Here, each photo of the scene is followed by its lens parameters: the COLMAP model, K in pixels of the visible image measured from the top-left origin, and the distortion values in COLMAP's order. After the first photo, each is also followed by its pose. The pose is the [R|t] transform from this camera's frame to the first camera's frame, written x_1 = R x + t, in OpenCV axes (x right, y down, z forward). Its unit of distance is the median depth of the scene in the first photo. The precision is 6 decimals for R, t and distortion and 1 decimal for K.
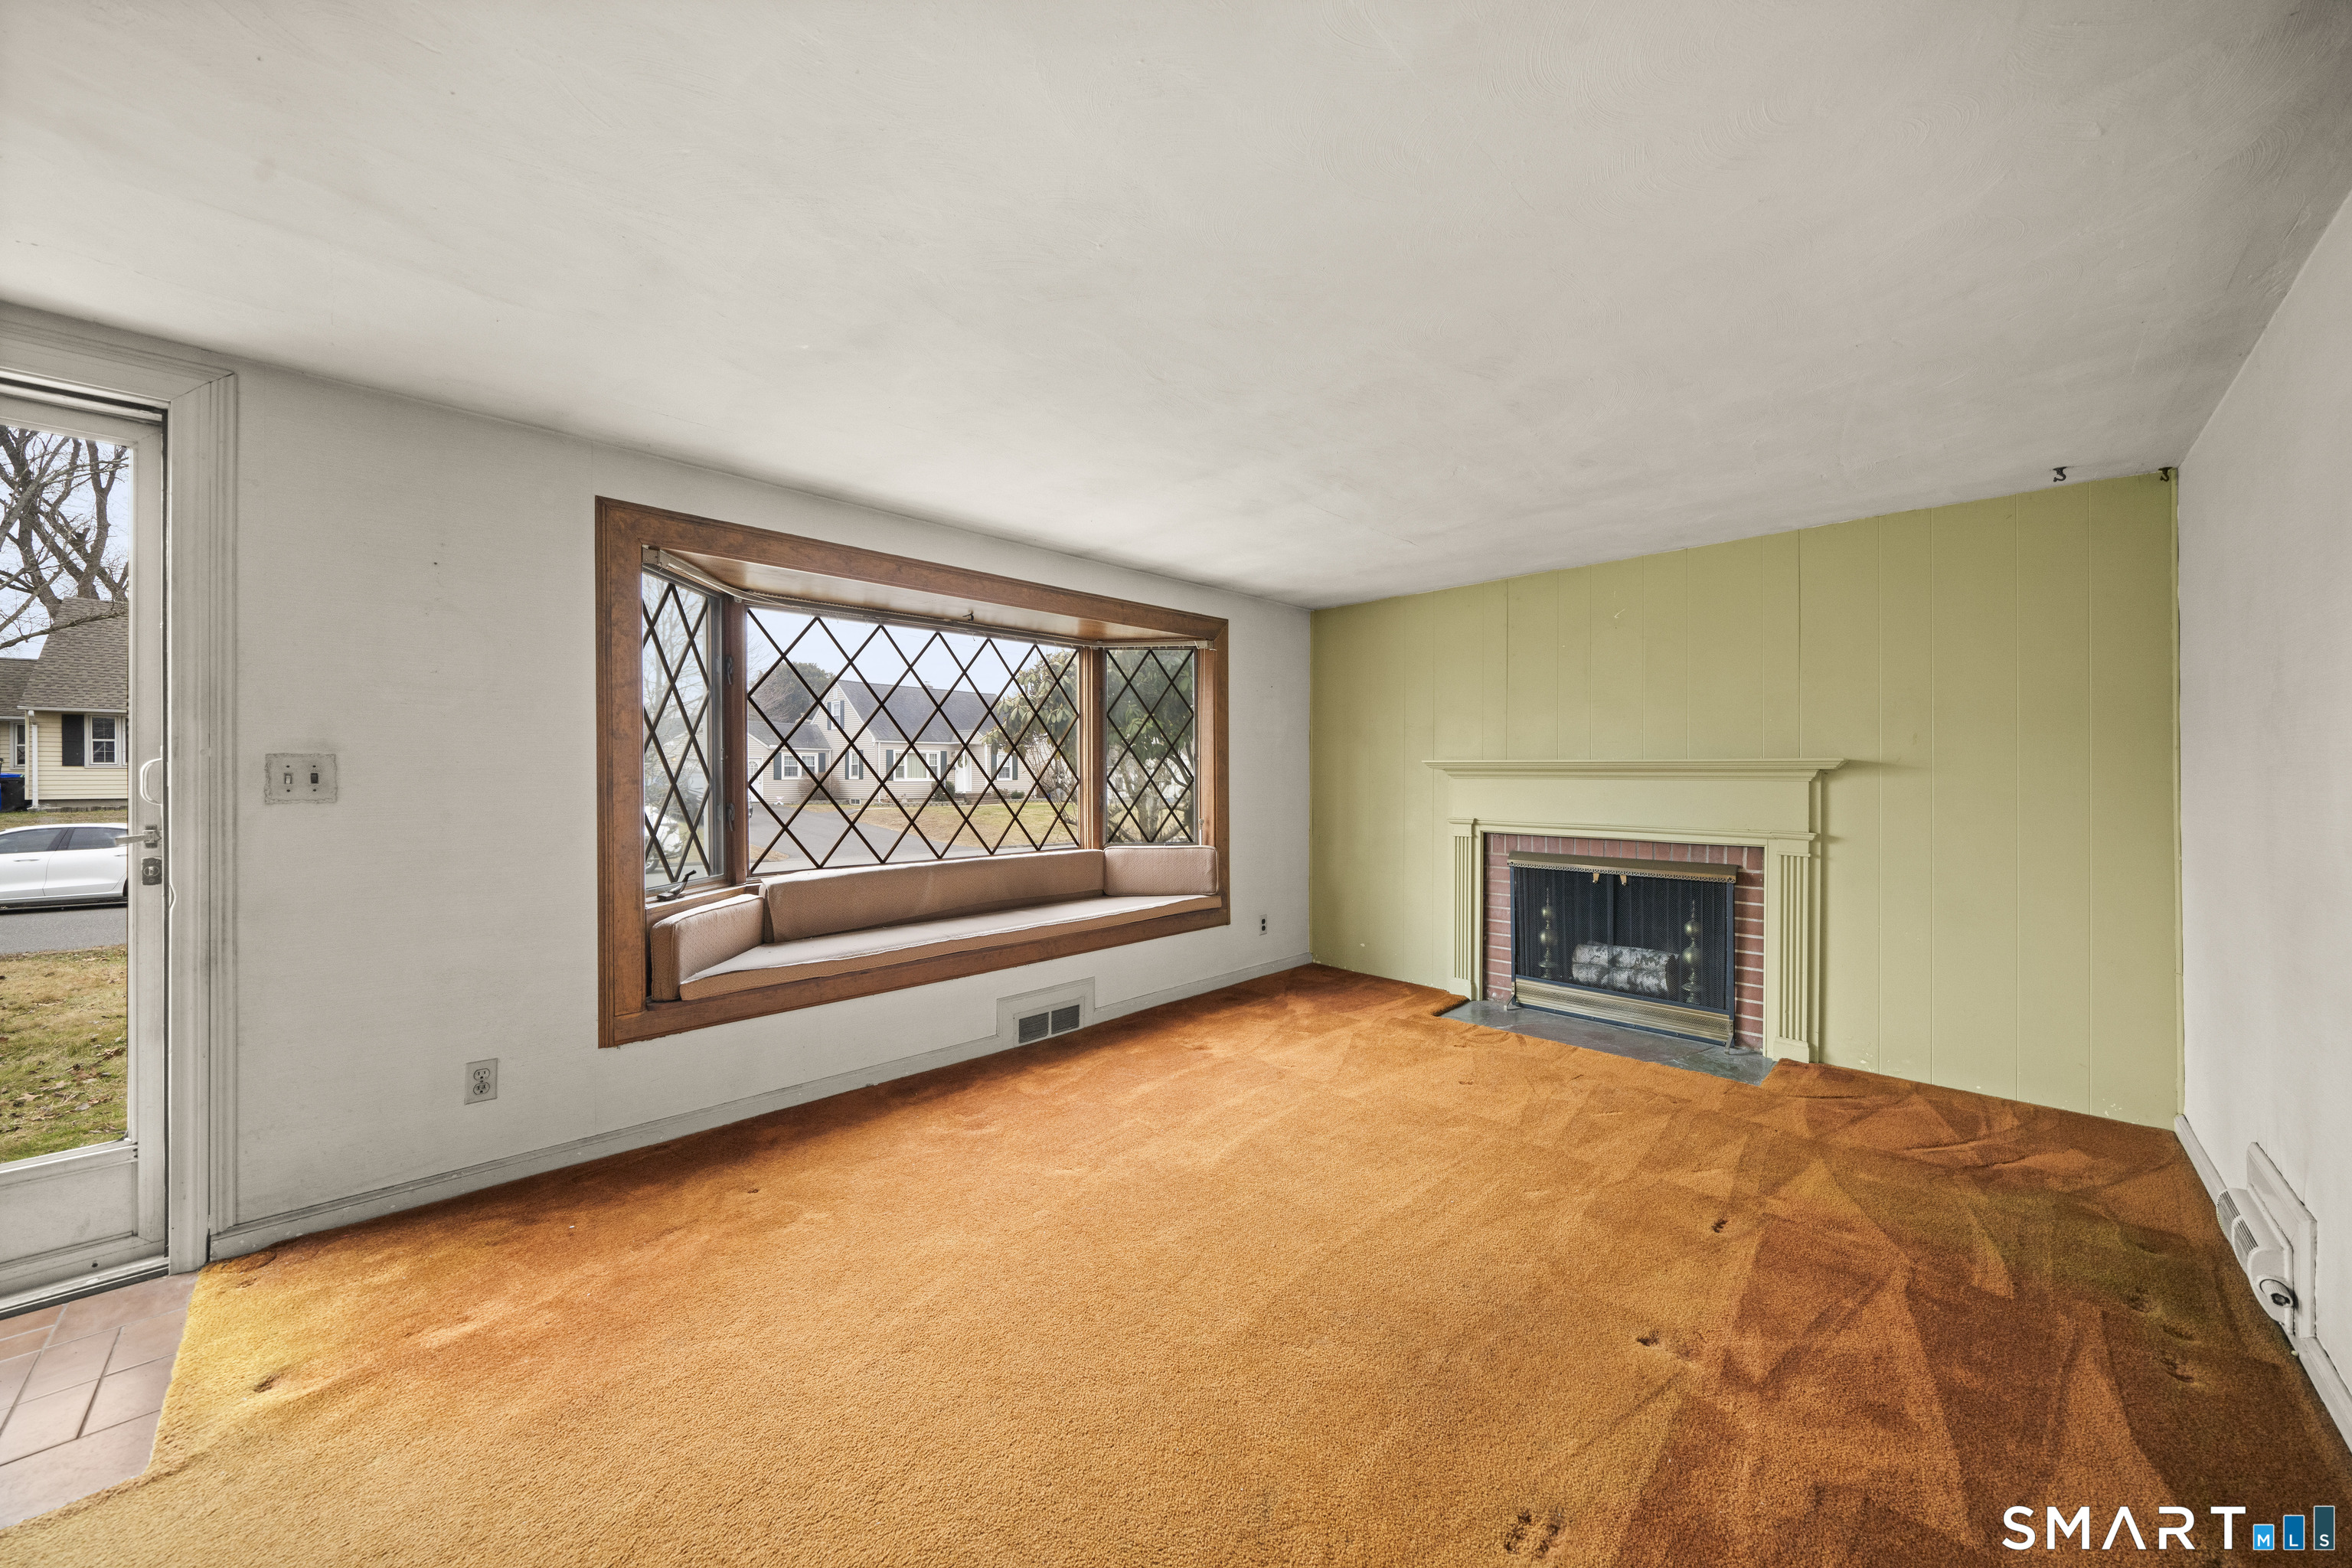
lens RADIAL K [[812.0, 0, 1068.4], [0, 812.0, 771.5], [0, 0, 1]] dist [-0.002933, -0.000465]
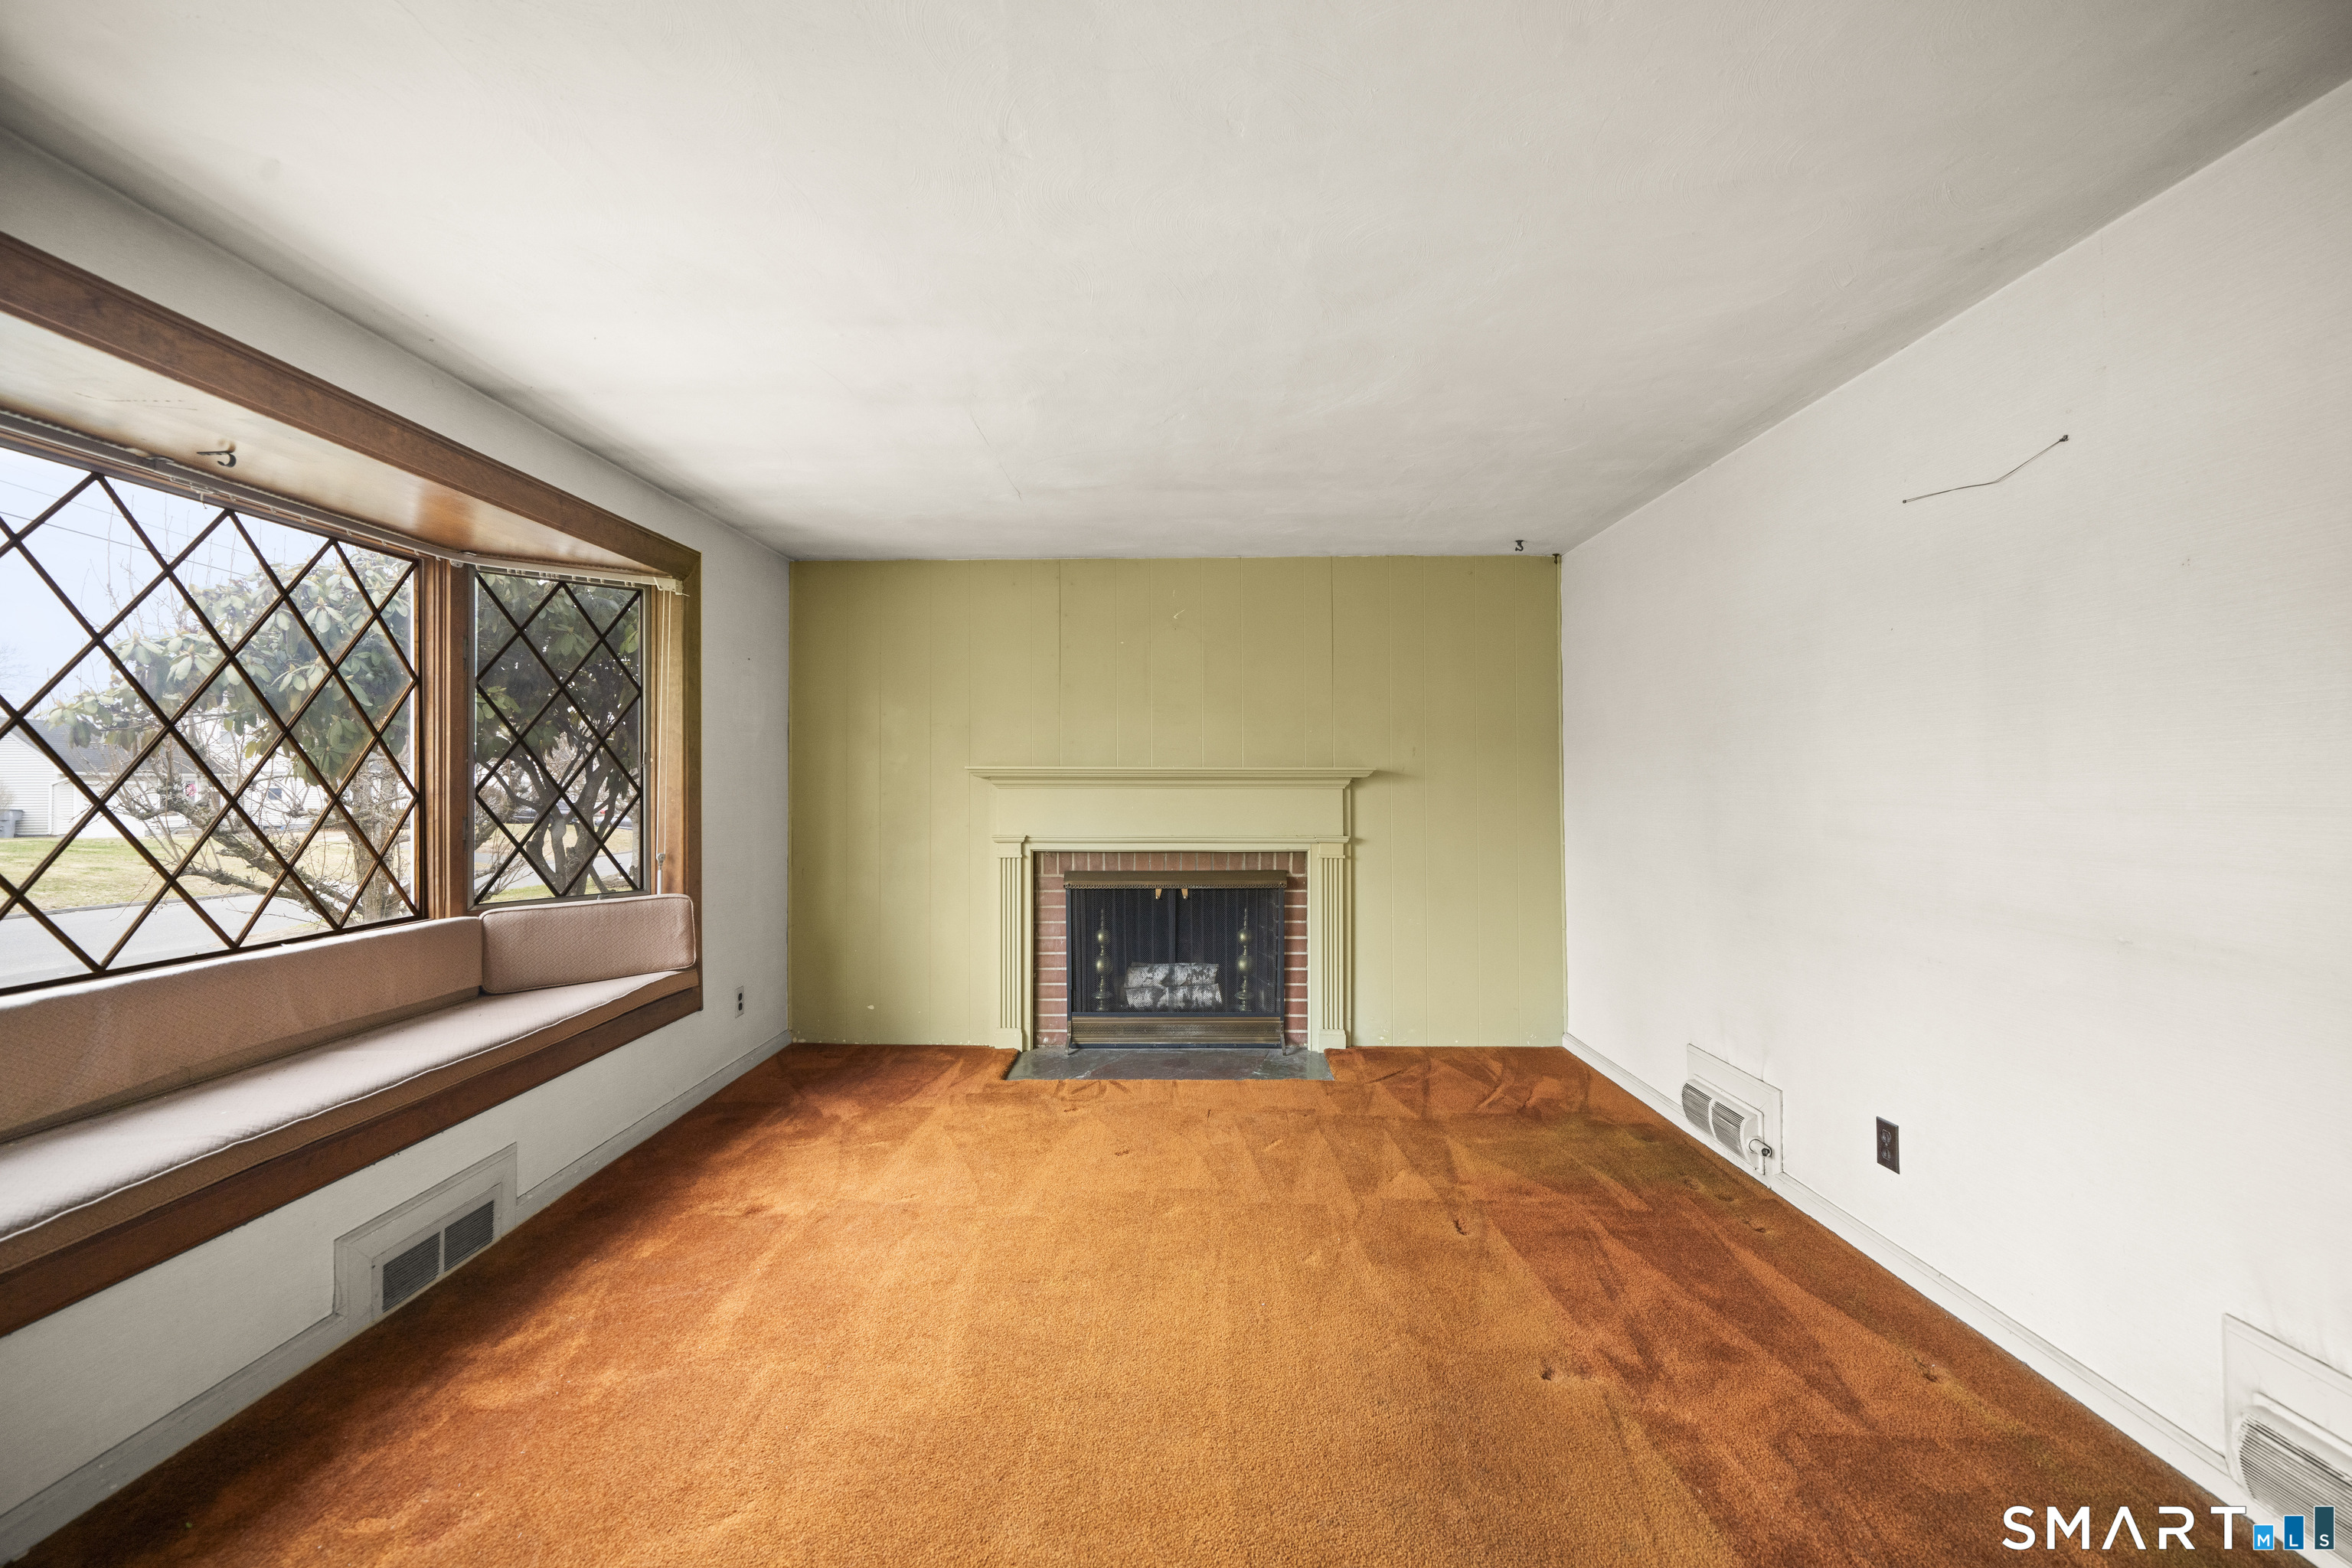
lens RADIAL K [[996.4, 0, 1147.3], [0, 996.4, 769.4], [0, 0, 1]] dist [-0.000162, -0.000666]
pose [[0.683389, 0.008047, 0.730010, -0.214156], [0.000845, 0.999930, -0.011814, 0.001343], [-0.730054, 0.008690, 0.683335, 0.243520]]
